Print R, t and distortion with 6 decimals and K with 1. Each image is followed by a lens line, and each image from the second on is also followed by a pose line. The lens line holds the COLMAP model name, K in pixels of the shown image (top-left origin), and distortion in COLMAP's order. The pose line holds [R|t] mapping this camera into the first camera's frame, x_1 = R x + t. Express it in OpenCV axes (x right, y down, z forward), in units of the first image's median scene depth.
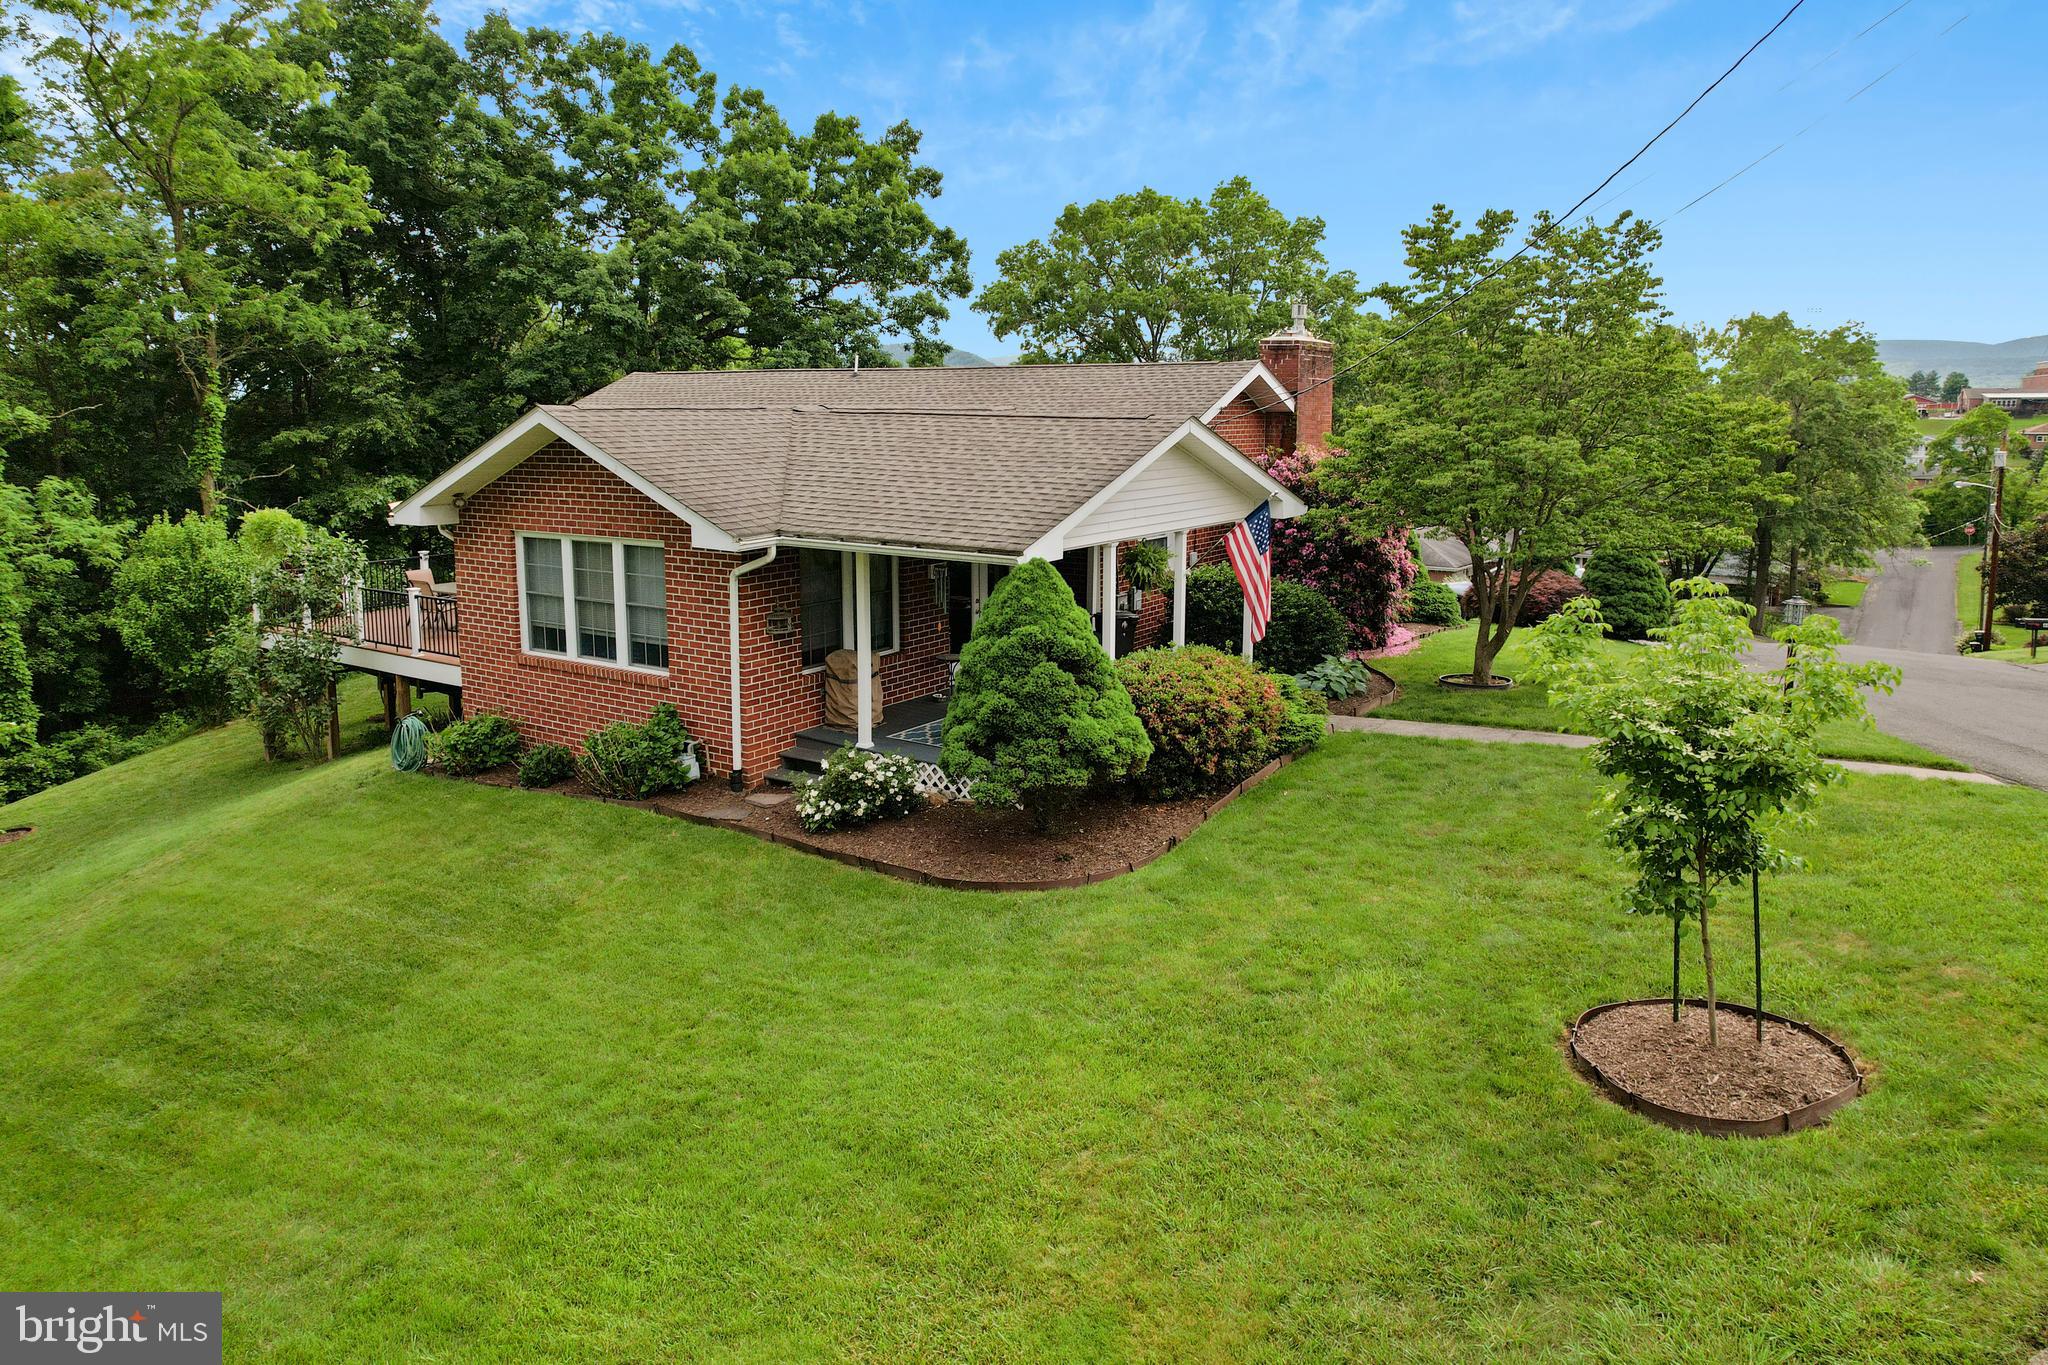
lens RADIAL K [[1291.0, 0, 1037.3], [0, 1291.0, 596.4], [0, 0, 1]] dist [-0.054966, 0.043600]
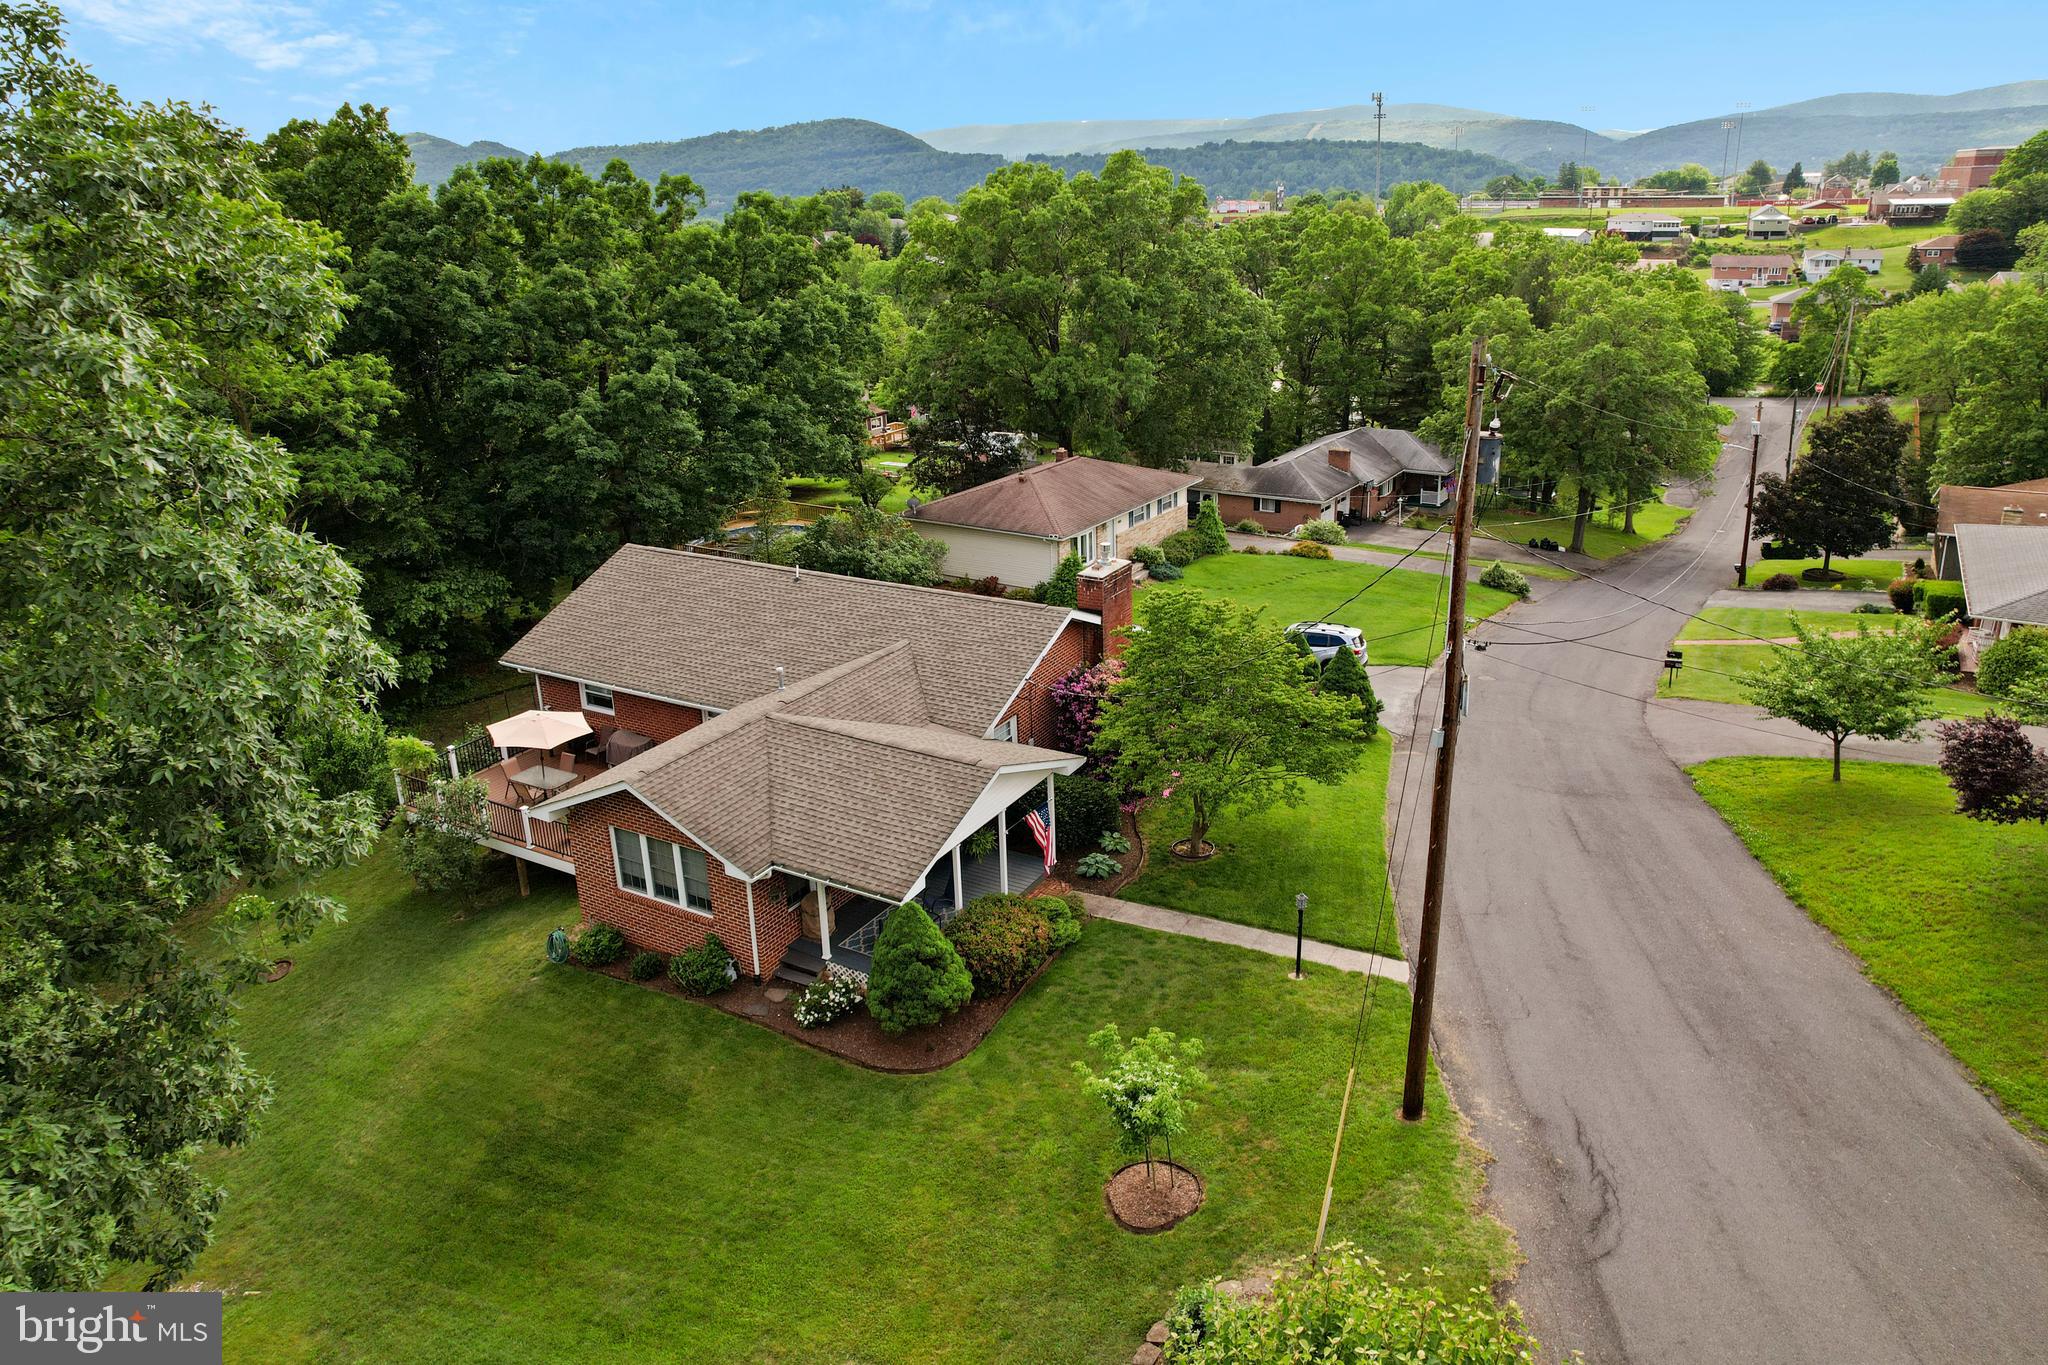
lens RADIAL K [[1334.9, 0, 1059.0], [0, 1334.9, 591.8], [0, 0, 1]] dist [-0.056513, 0.038861]
pose [[0.997755, -0.043793, 0.050662, 0.152262], [0.034740, 0.985261, 0.167490, -0.873297], [-0.057250, -0.165354, 0.984571, -0.980949]]
